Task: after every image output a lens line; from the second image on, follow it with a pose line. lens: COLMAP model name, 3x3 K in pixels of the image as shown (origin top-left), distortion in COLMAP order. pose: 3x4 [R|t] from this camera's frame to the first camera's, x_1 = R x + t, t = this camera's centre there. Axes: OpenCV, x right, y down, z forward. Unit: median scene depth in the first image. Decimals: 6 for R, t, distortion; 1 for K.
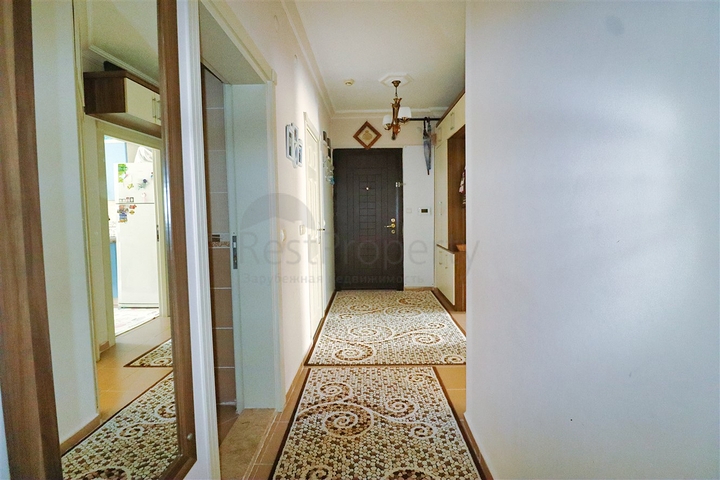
lens RADIAL K [[330.8, 0, 367.3], [0, 330.8, 235.1], [0, 0, 1]] dist [0.000825, -0.013678]
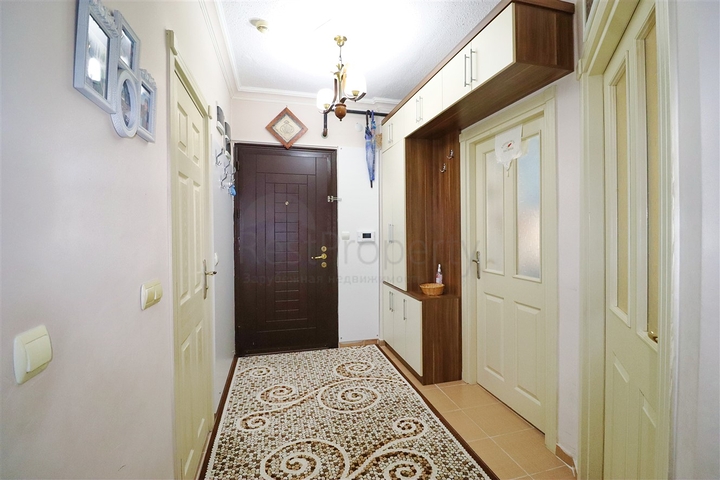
lens RADIAL K [[330.8, 0, 367.3], [0, 330.8, 235.1], [0, 0, 1]] dist [0.000825, -0.013678]
pose [[0.961255, 0.006564, 0.275583, -0.029002], [0.009390, 0.998357, -0.056533, -0.034043], [-0.275502, 0.056930, 0.959613, 0.299586]]
